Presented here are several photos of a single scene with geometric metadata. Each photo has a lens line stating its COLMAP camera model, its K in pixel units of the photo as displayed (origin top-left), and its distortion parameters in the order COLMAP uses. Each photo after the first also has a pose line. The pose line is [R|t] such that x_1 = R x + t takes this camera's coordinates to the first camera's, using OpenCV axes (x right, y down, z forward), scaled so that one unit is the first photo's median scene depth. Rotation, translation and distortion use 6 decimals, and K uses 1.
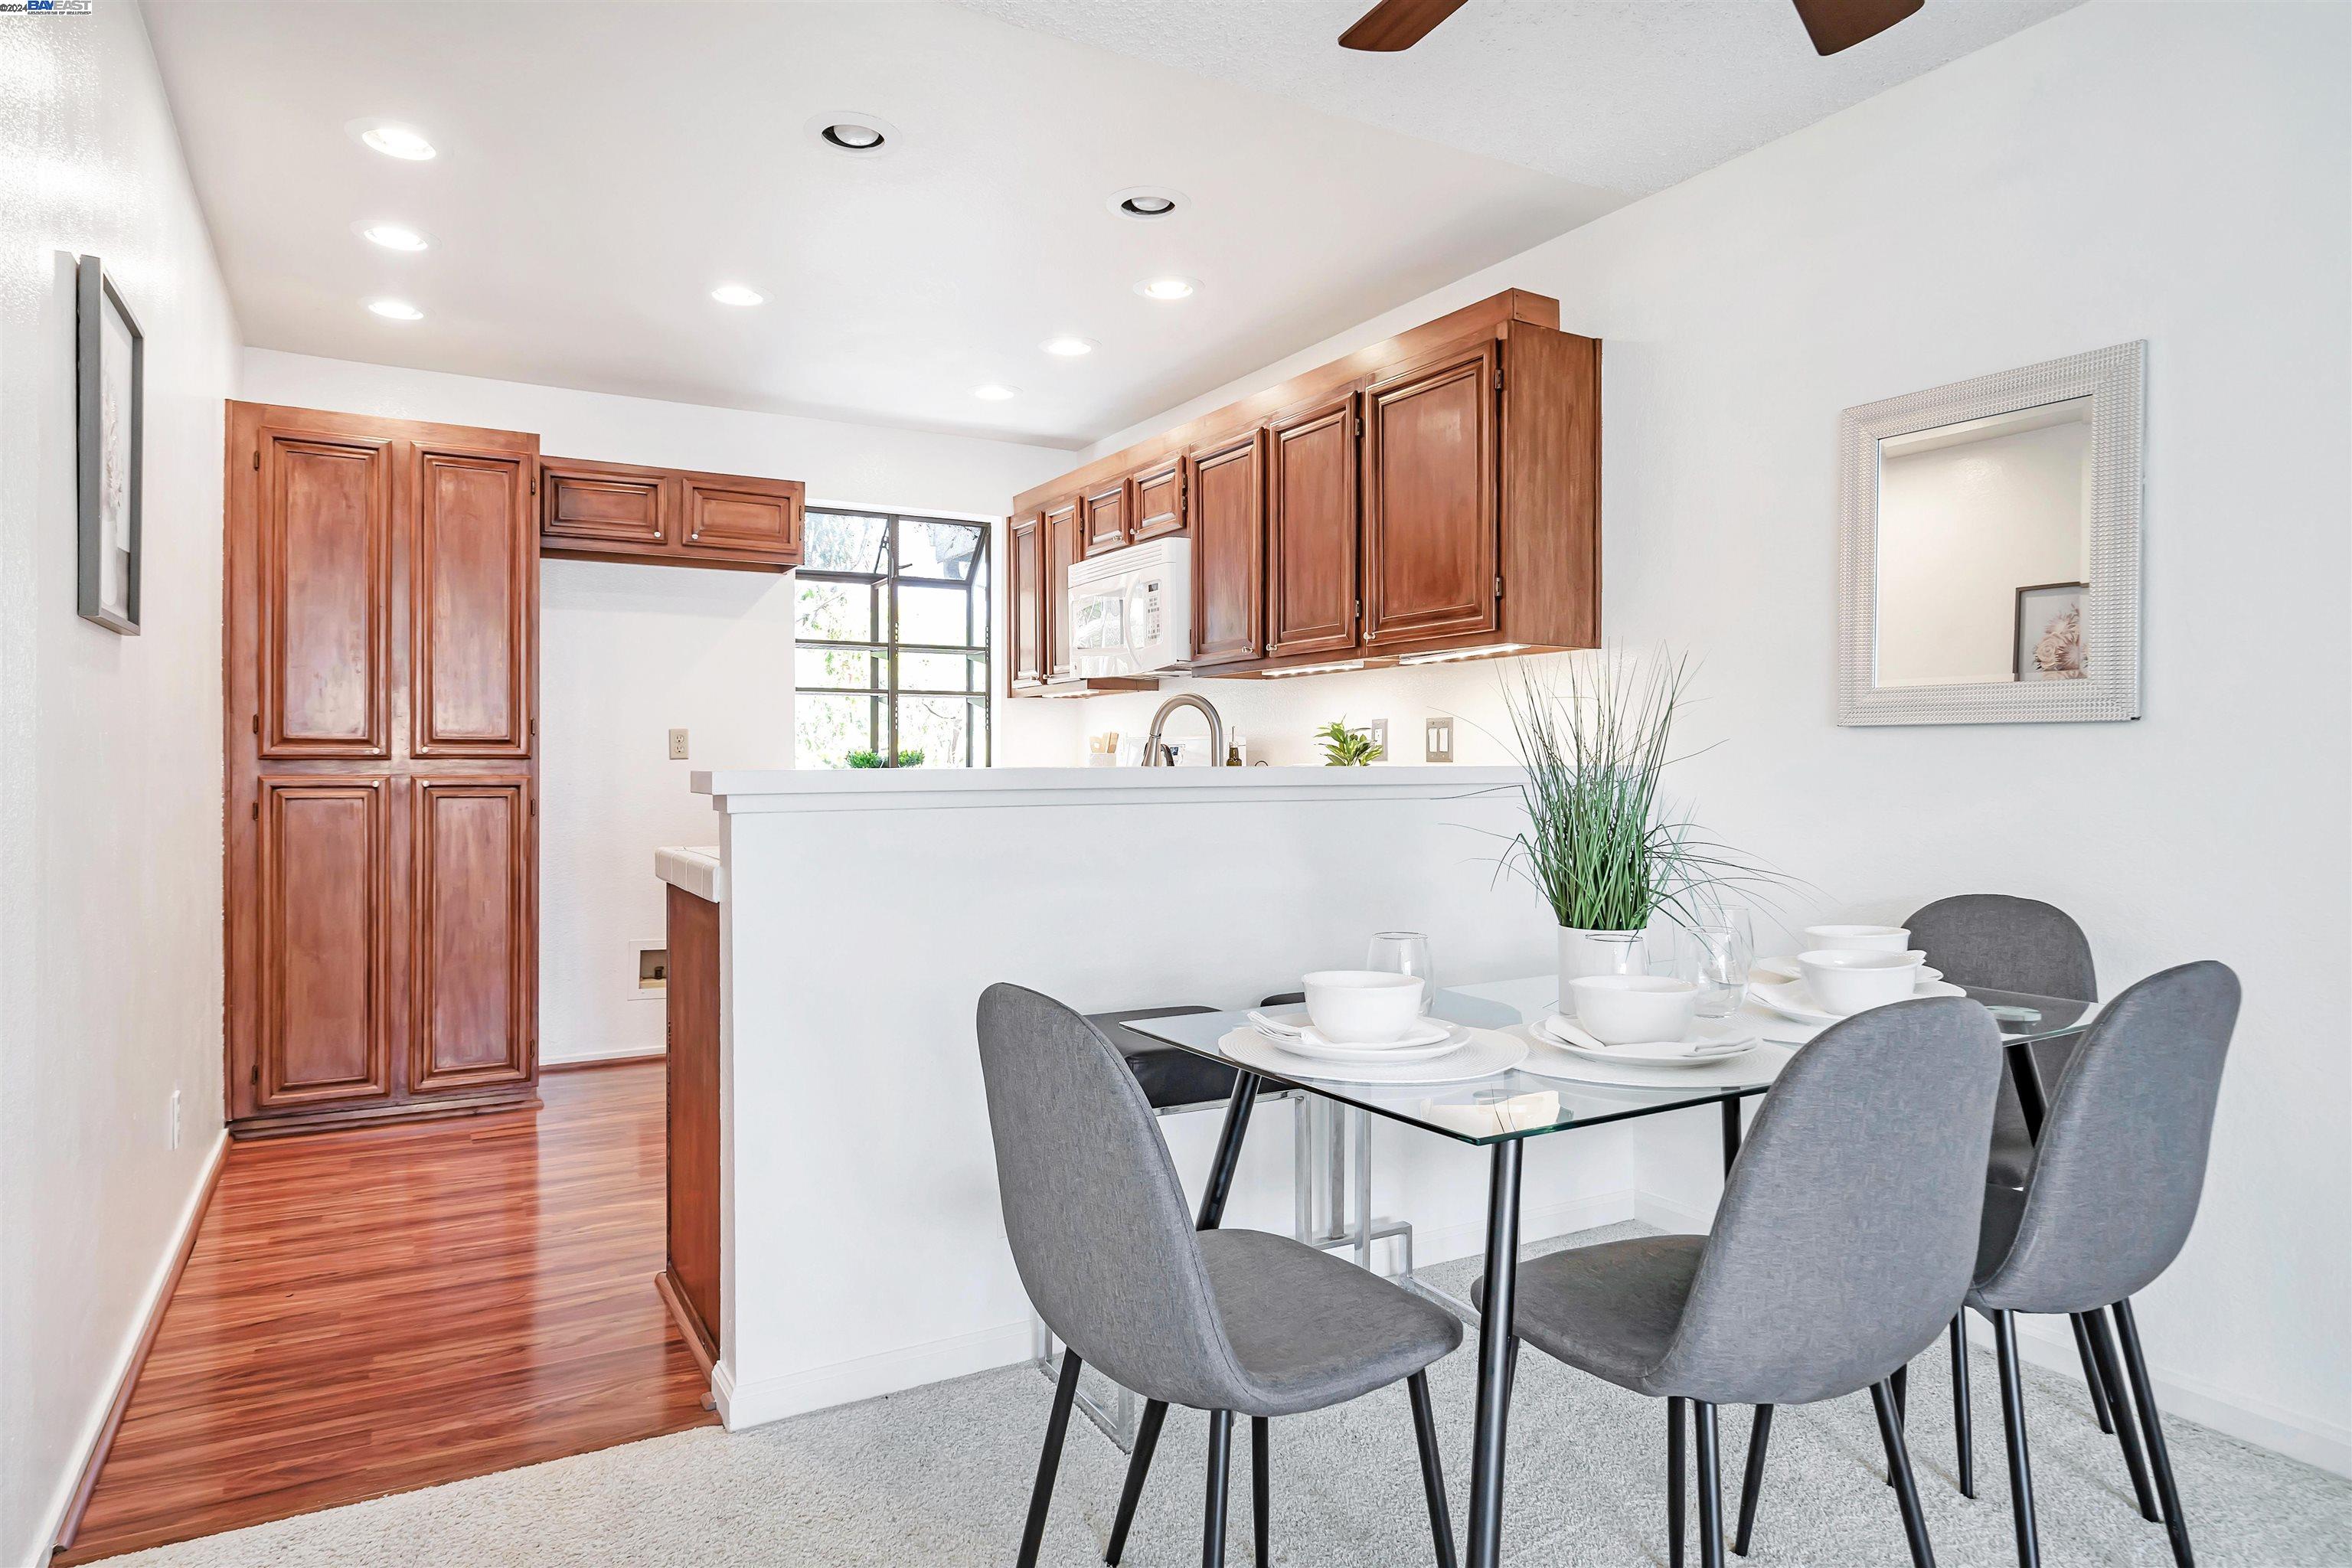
lens RADIAL K [[1361.7, 0, 1165.5], [0, 1361.7, 765.2], [0, 0, 1]] dist [0.021649, -0.000975]
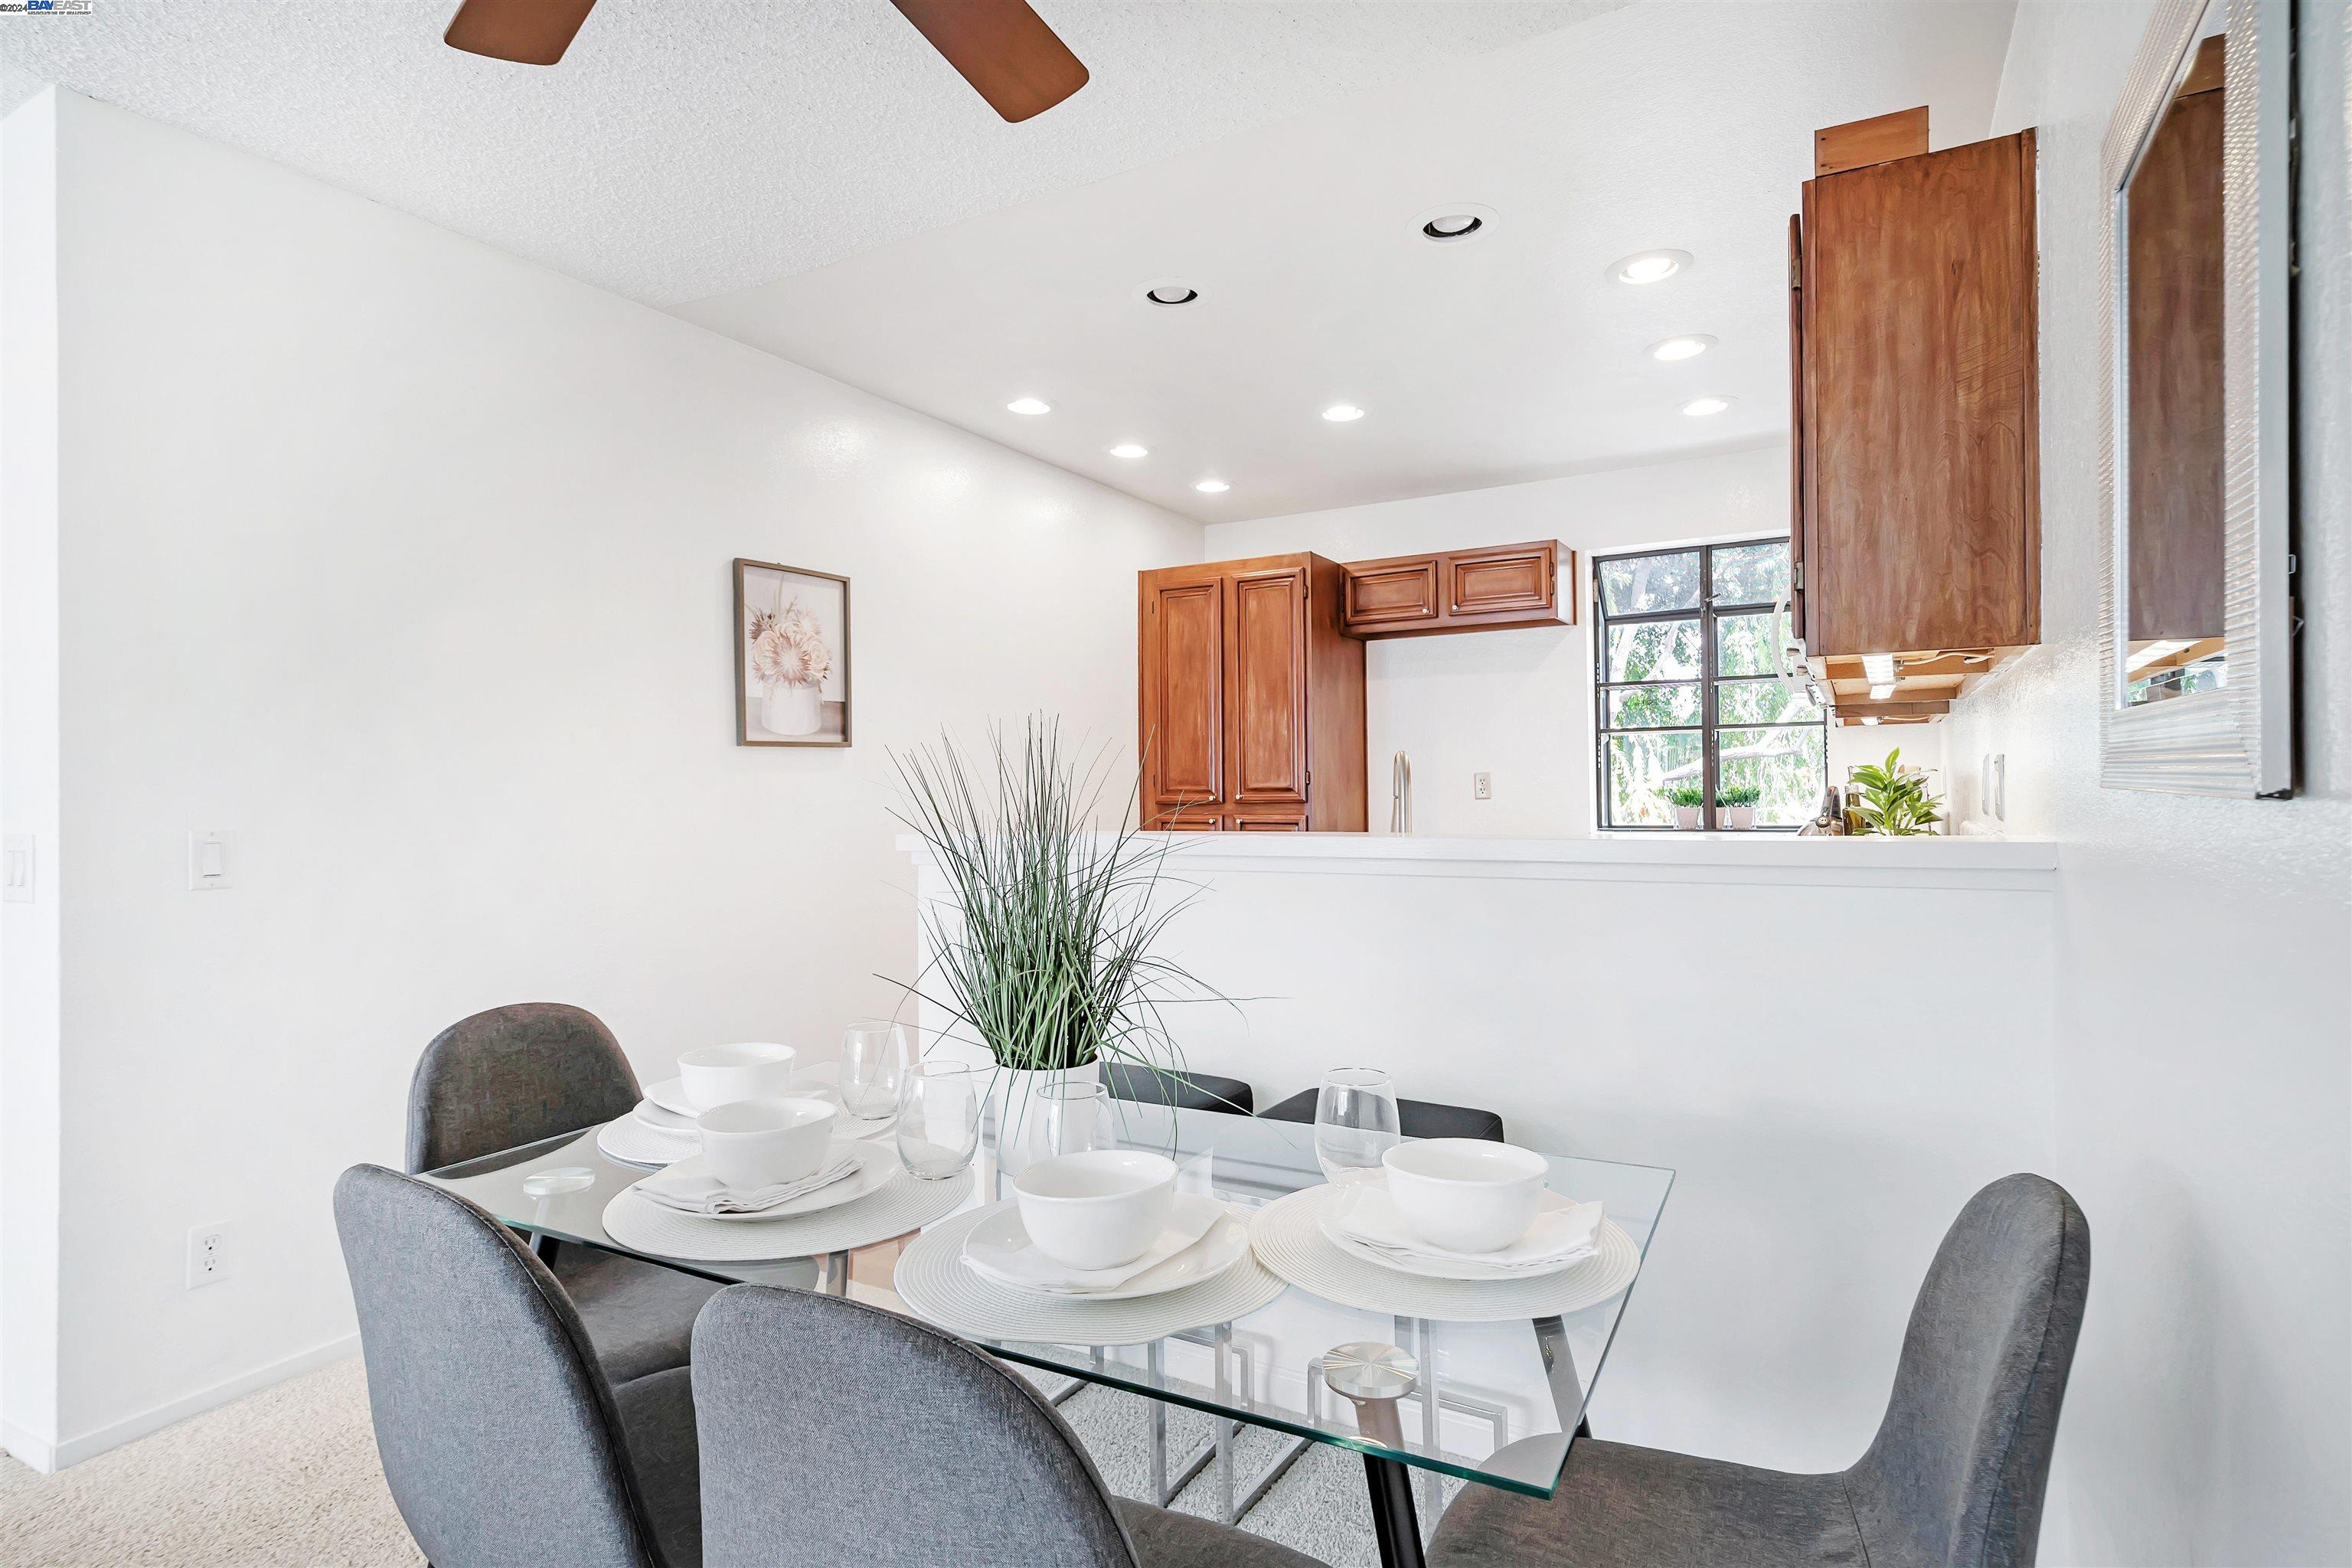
lens RADIAL K [[1186.6, 0, 1200.1], [0, 1186.6, 773.2], [0, 0, 1]] dist [-0.004147, 0.002794]
pose [[0.523128, -0.014646, -0.852128, 0.428447], [0.012007, 0.999880, -0.009815, -0.022019], [0.852170, -0.005097, 0.523241, 0.316121]]
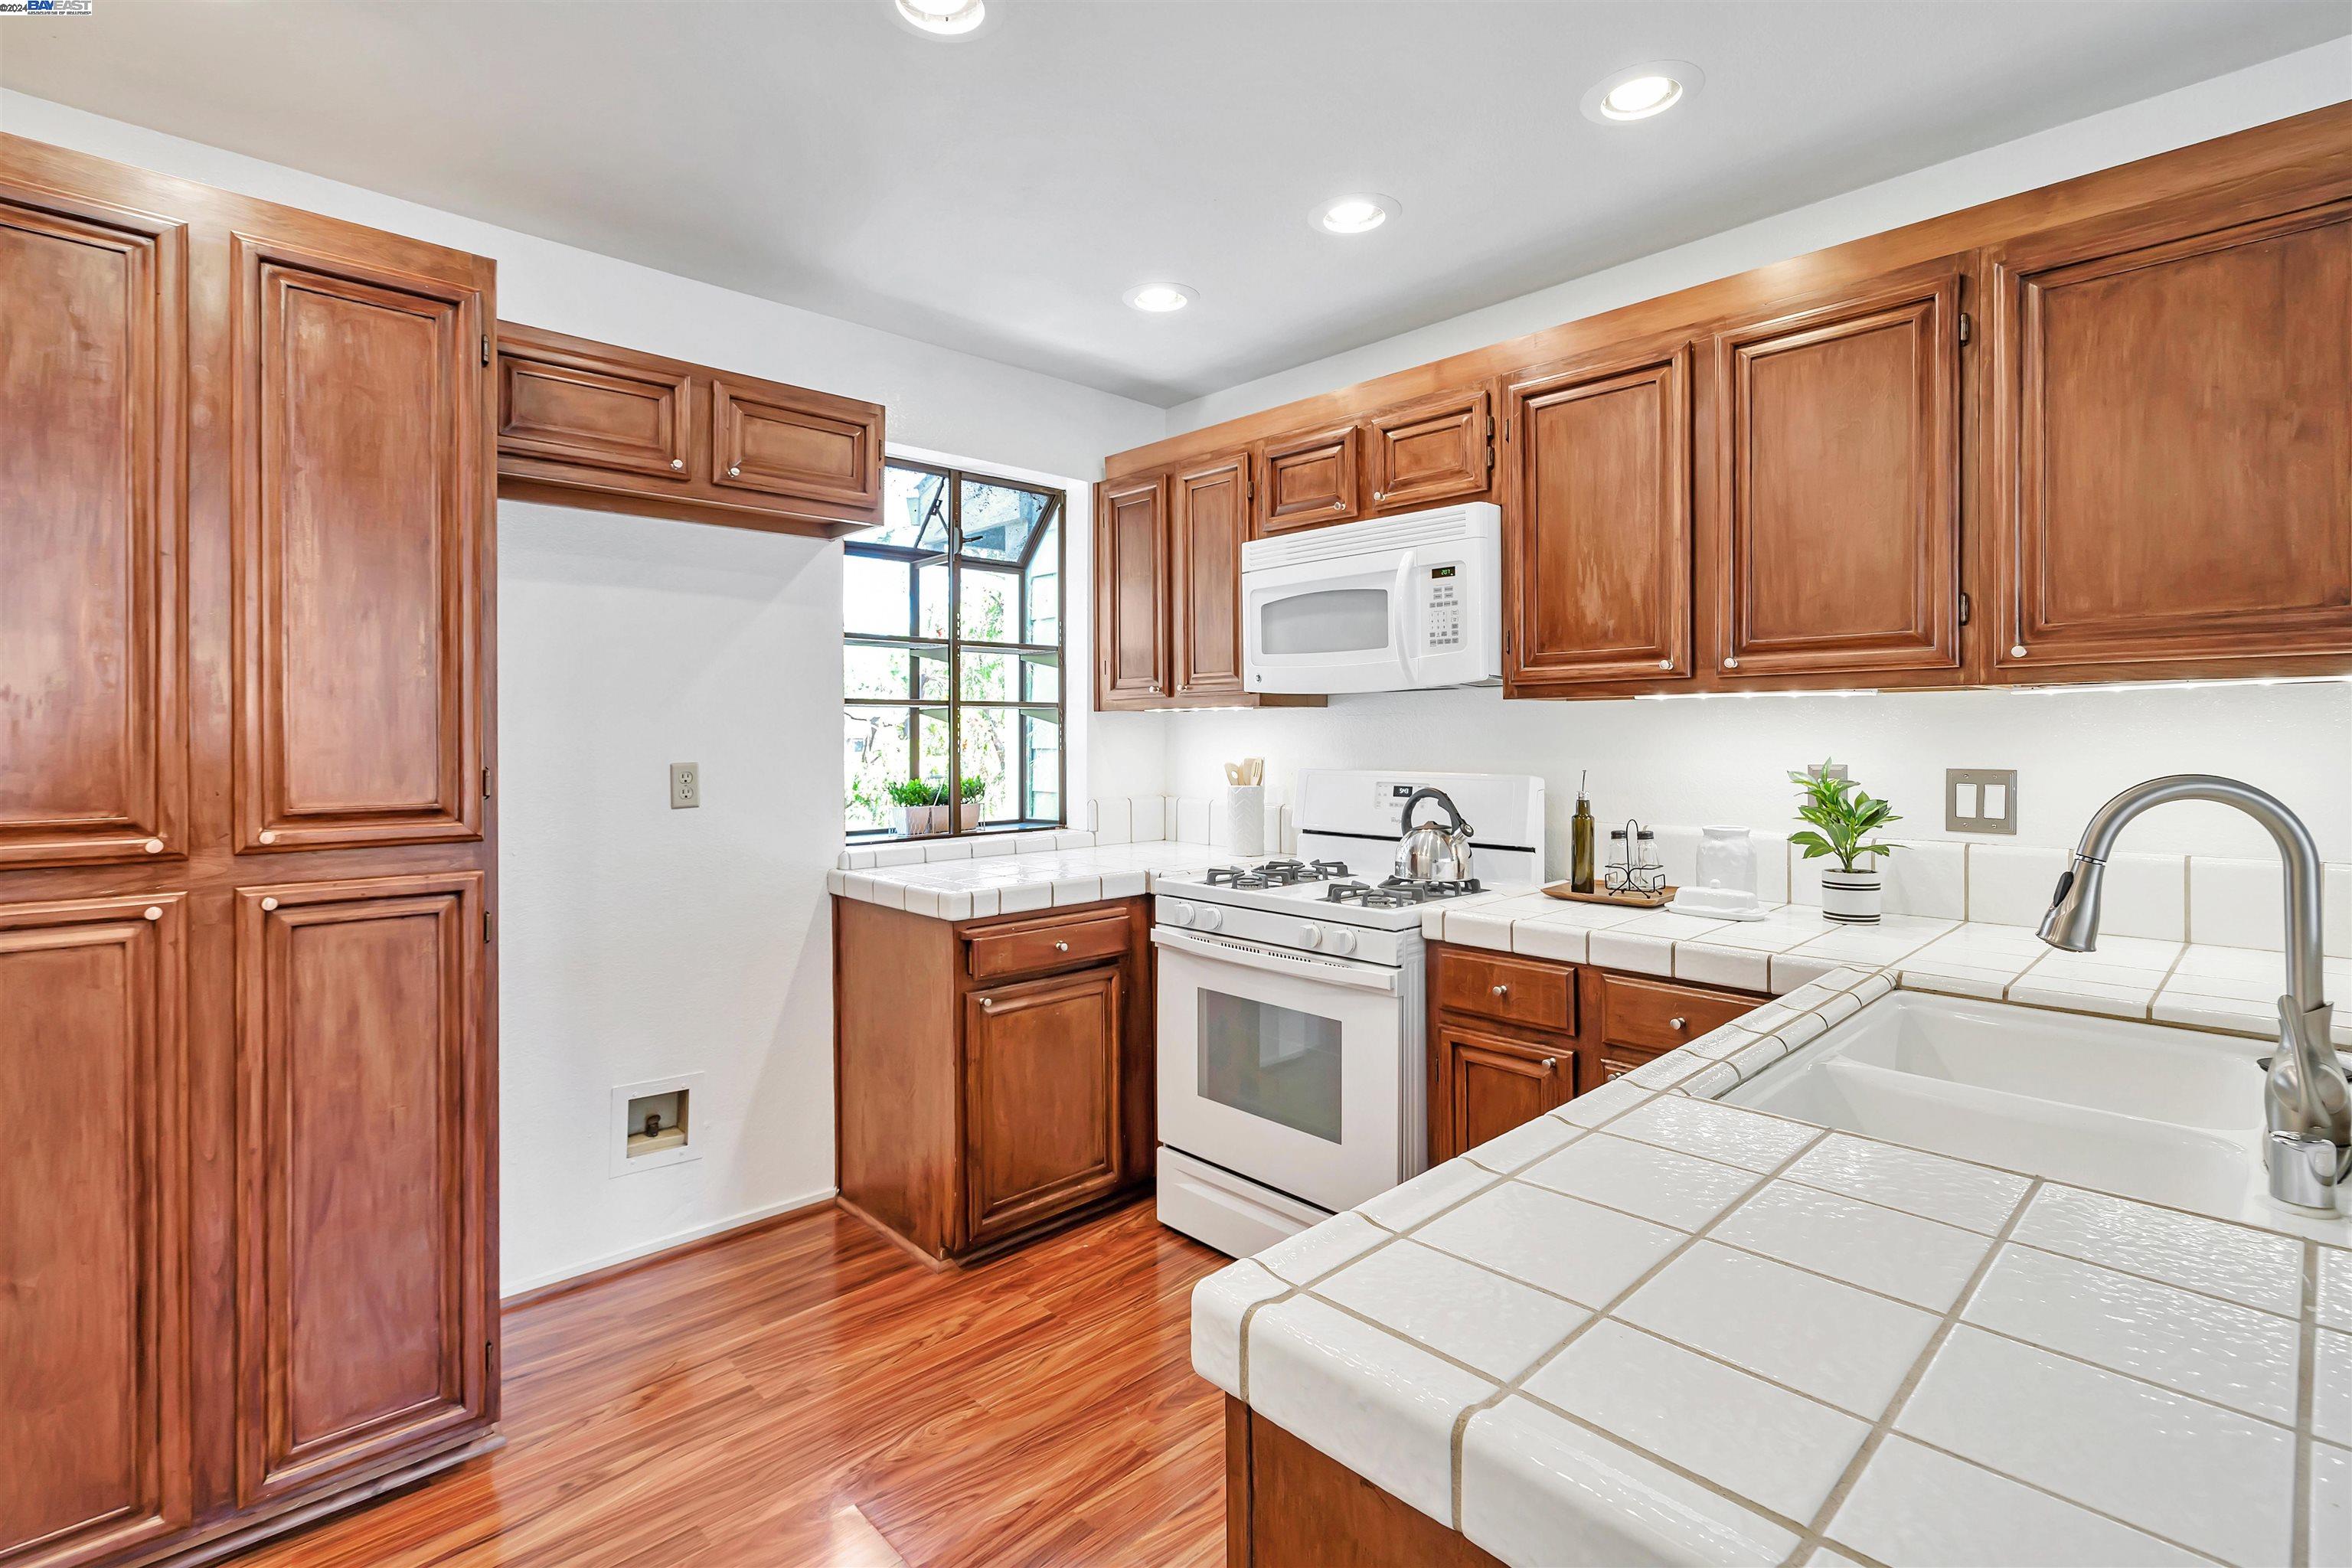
lens RADIAL K [[1074.8, 0, 1176.0], [0, 1074.8, 743.3], [0, 0, 1]] dist [-0.003954, 0.001767]
pose [[0.971303, -0.002896, 0.237829, -0.284788], [0.001490, 0.999980, 0.006091, -0.044970], [-0.237841, -0.005562, 0.971288, 0.493931]]
